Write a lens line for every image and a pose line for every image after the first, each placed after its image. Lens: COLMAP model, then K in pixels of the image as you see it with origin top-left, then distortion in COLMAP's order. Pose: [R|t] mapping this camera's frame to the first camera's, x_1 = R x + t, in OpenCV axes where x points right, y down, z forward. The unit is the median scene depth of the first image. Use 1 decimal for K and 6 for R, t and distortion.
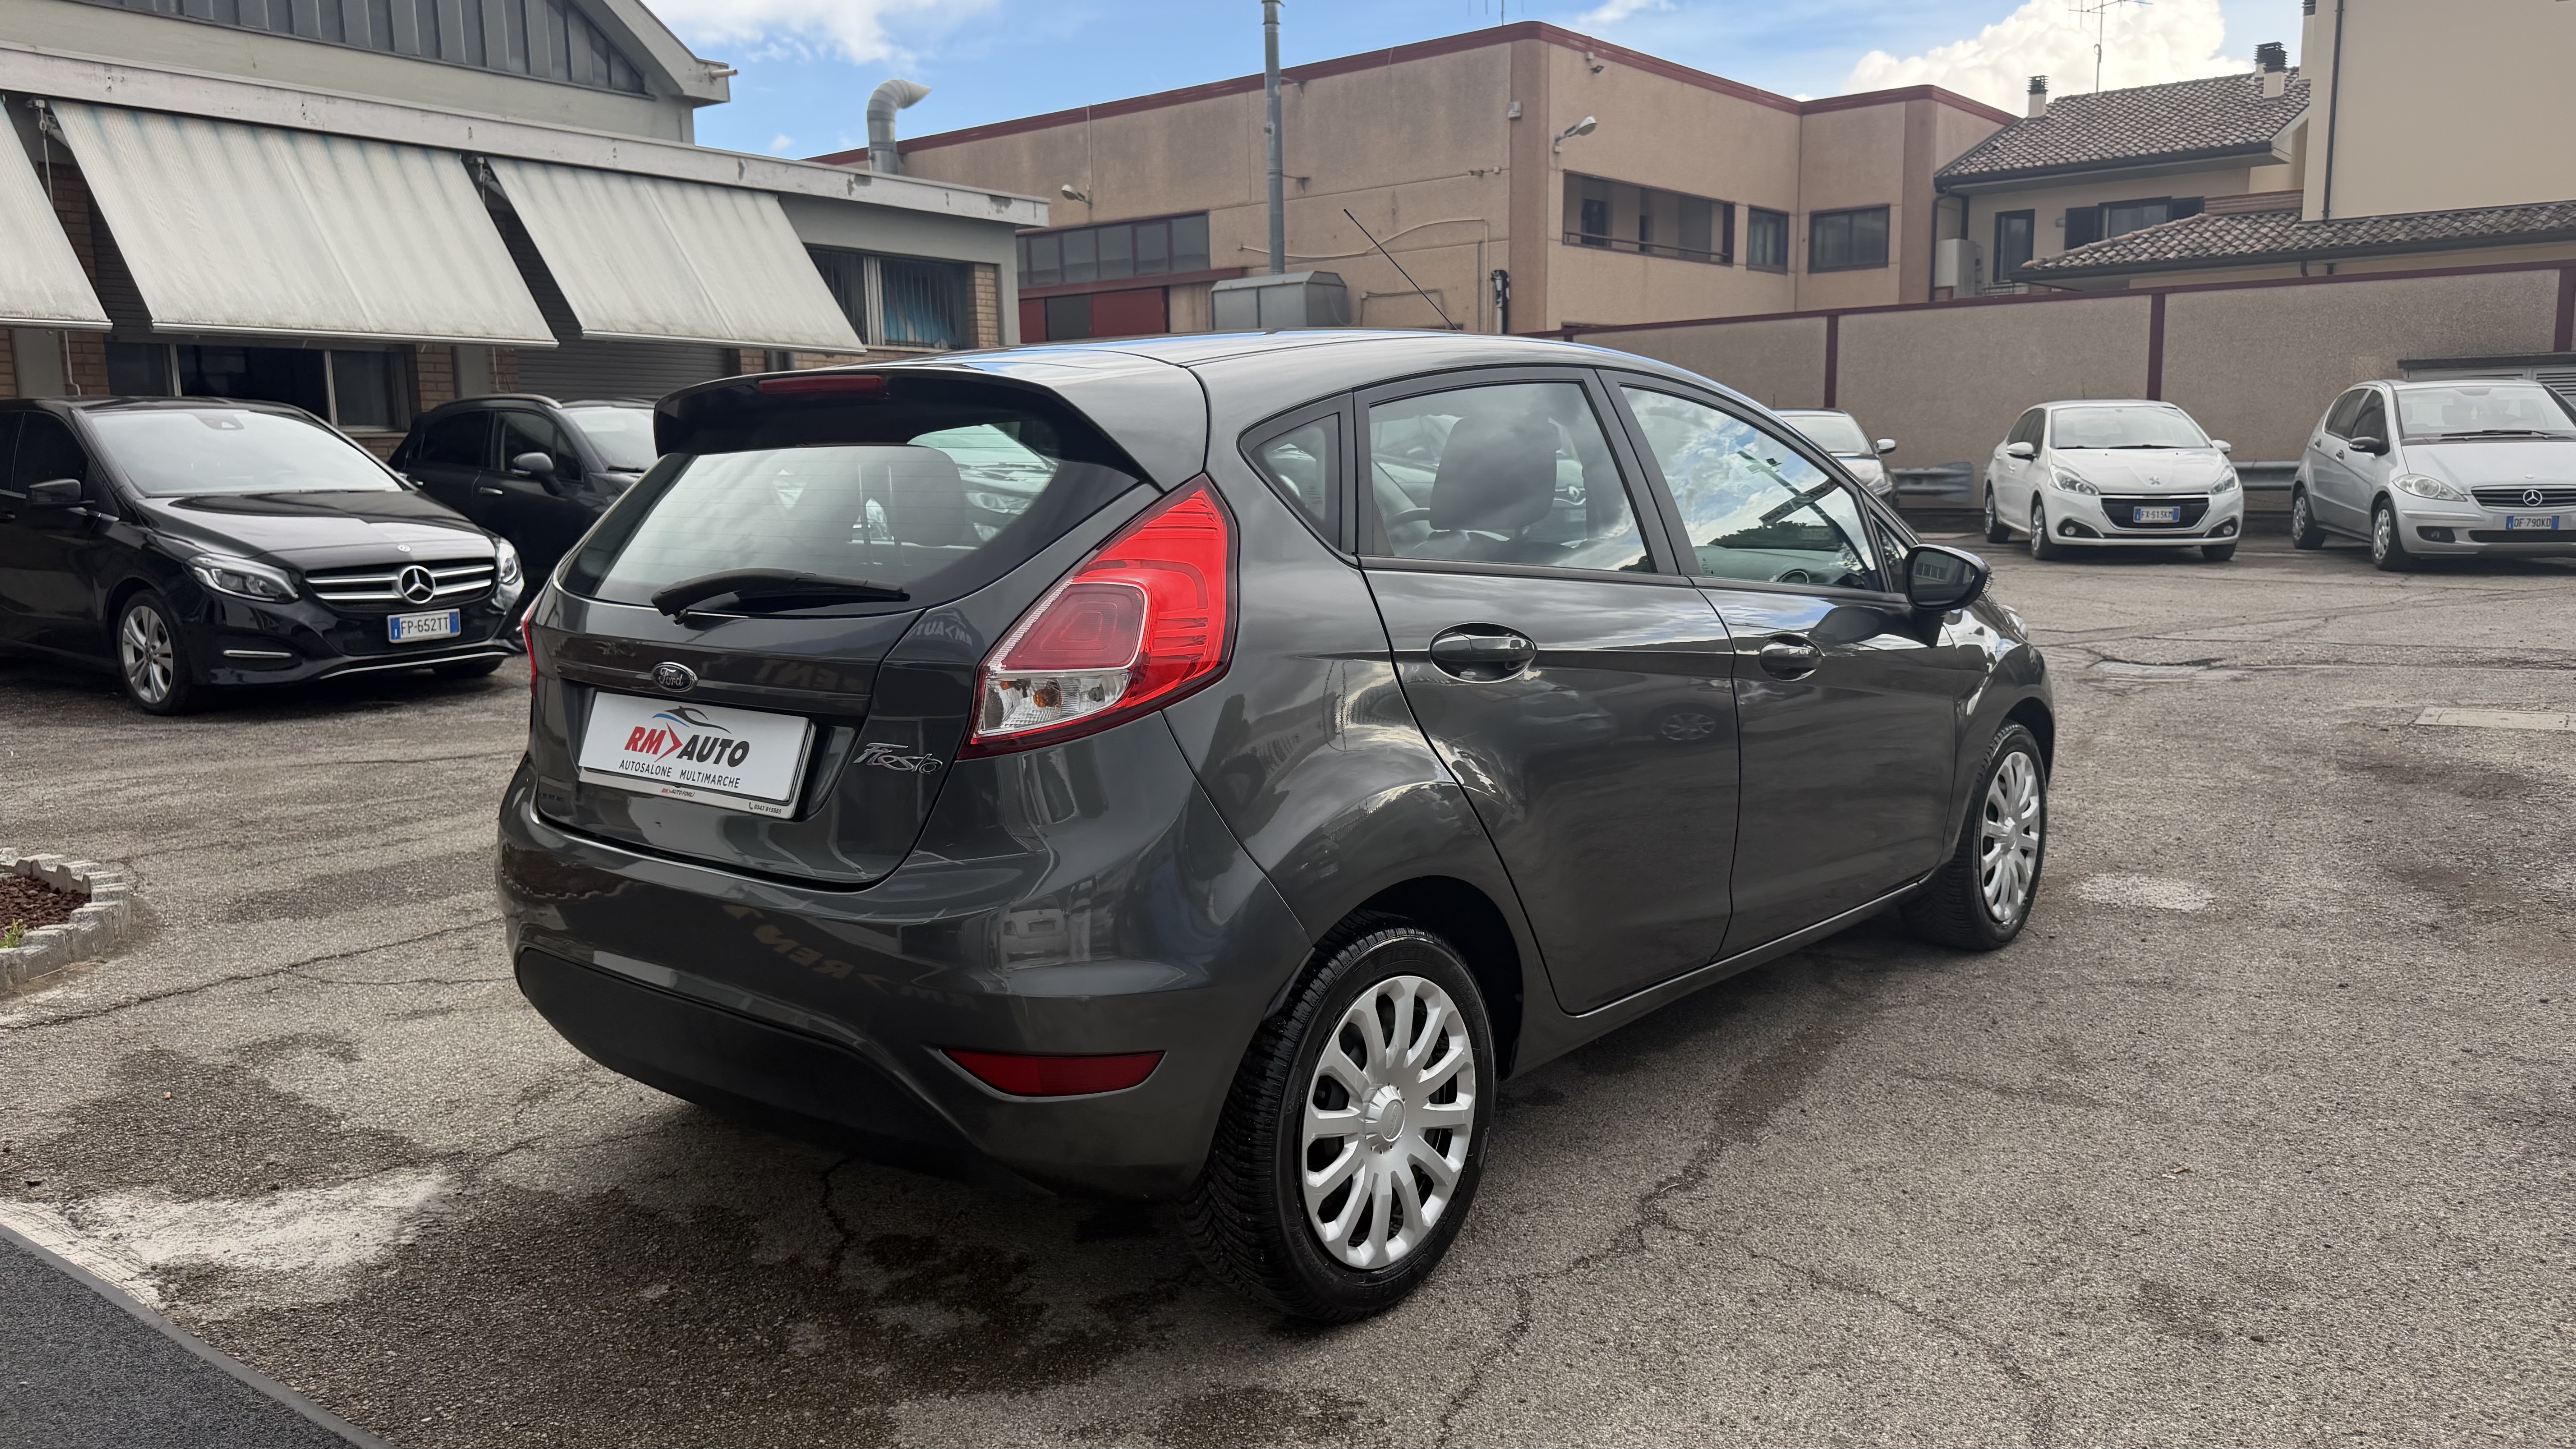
lens RADIAL K [[1826.9, 0, 1315.3], [0, 1826.9, 765.9], [0, 0, 1]] dist [0.017344, -0.025963]
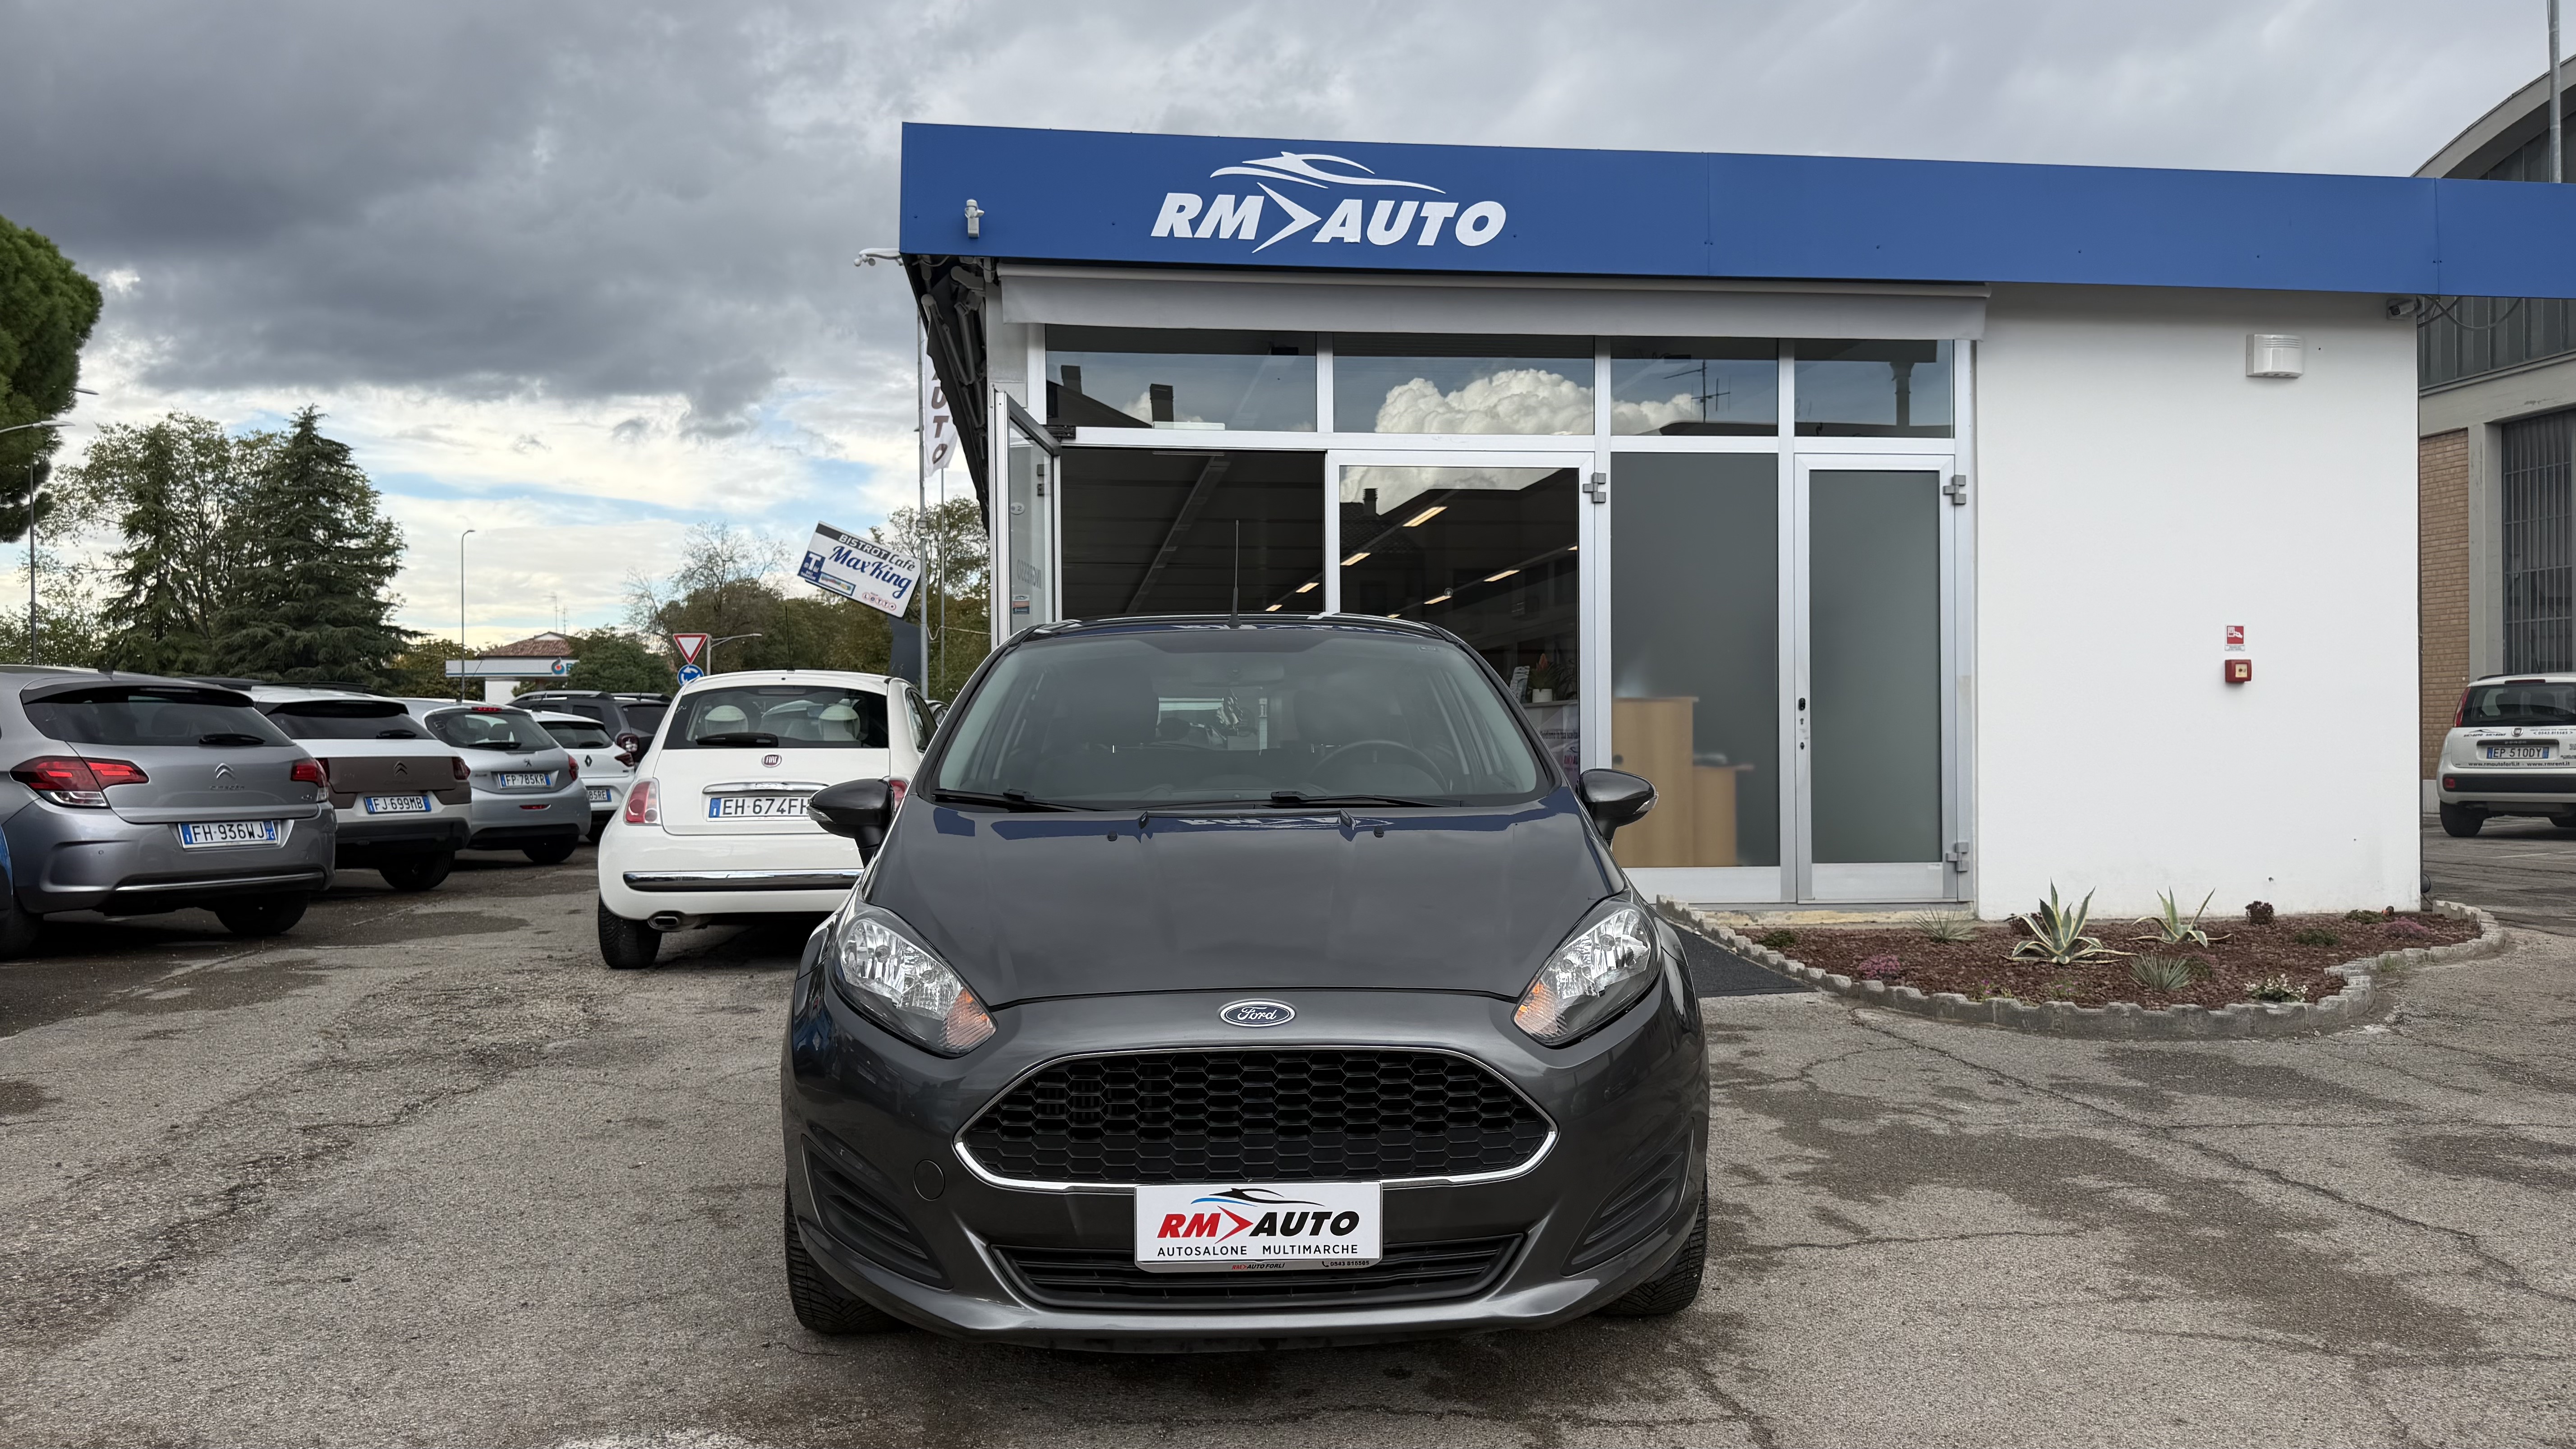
lens RADIAL K [[1811.7, 0, 1275.2], [0, 1811.7, 752.2], [0, 0, 1]] dist [0.088615, -0.126469]
pose [[-0.751195, 0.025114, -0.659603, 0.871191], [-0.094624, 0.984858, 0.145260, -0.319023], [0.653263, 0.171533, -0.737444, 1.964043]]
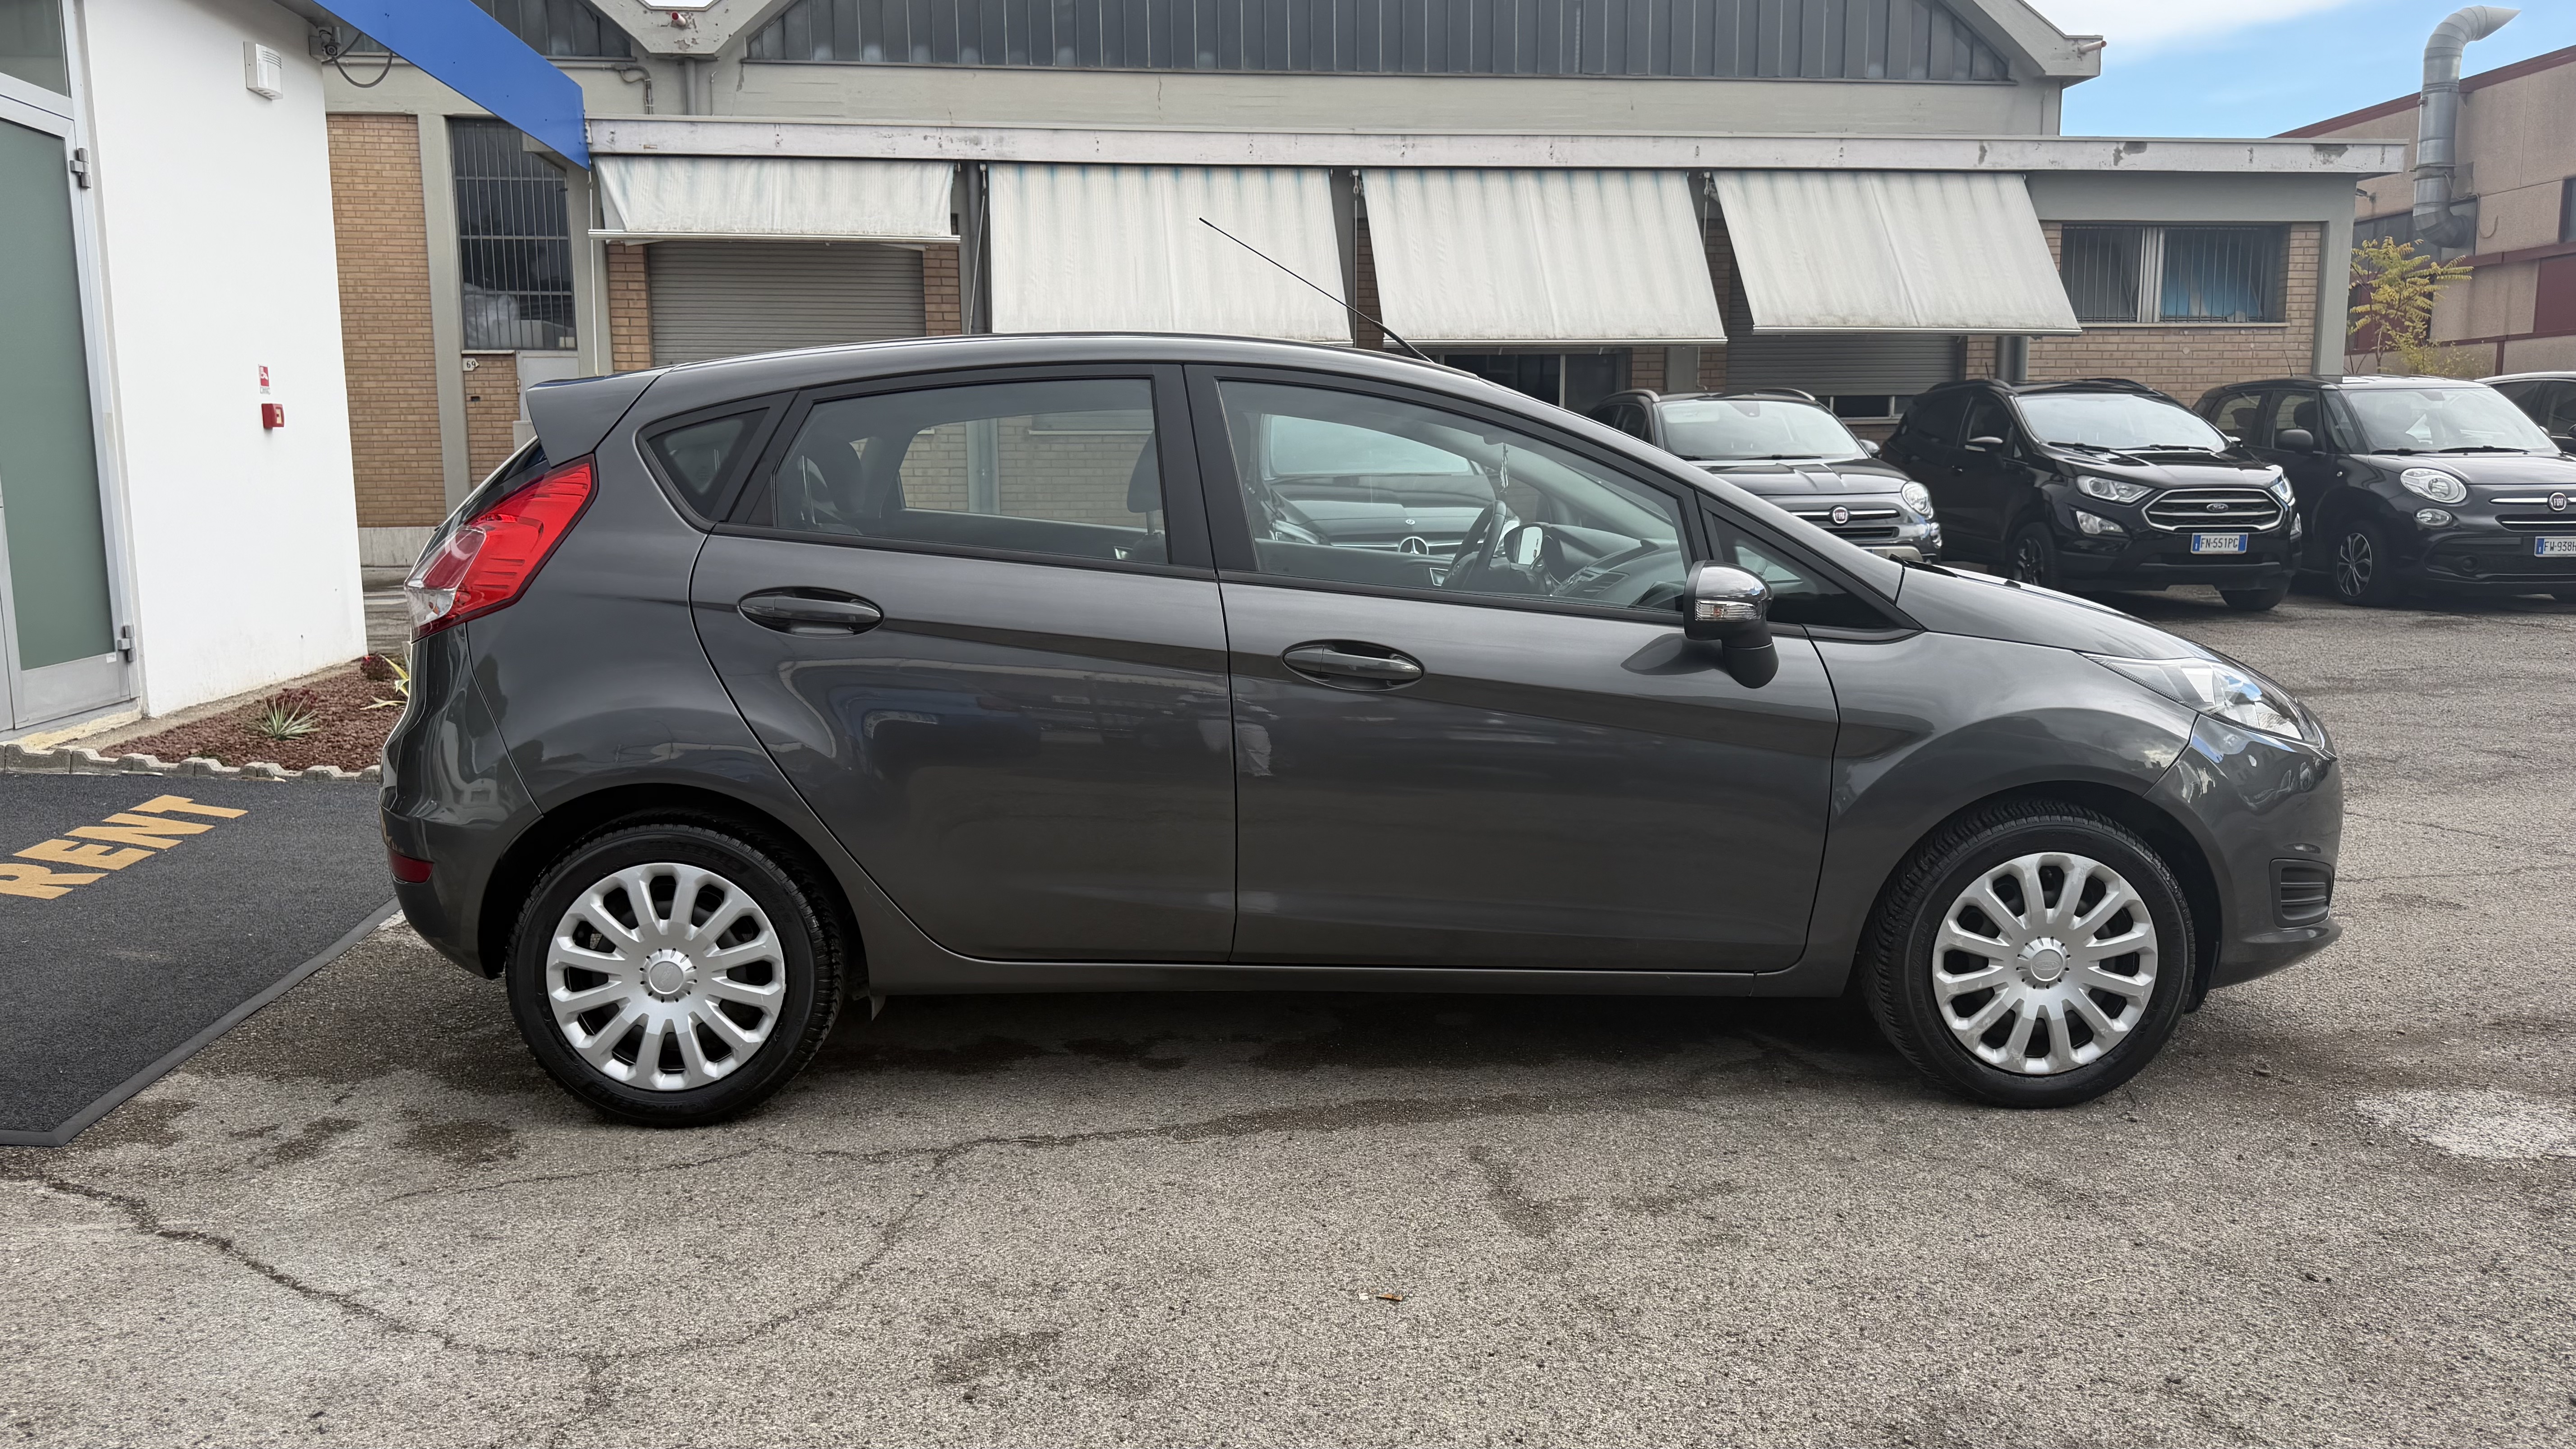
lens RADIAL K [[1811.7, 0, 1275.2], [0, 1811.7, 752.2], [0, 0, 1]] dist [0.088615, -0.126469]
pose [[0.661640, 0.129542, -0.738547, 0.834228], [-0.129602, 0.989896, 0.057523, -0.057404], [0.738536, 0.057657, 0.671744, 0.308287]]
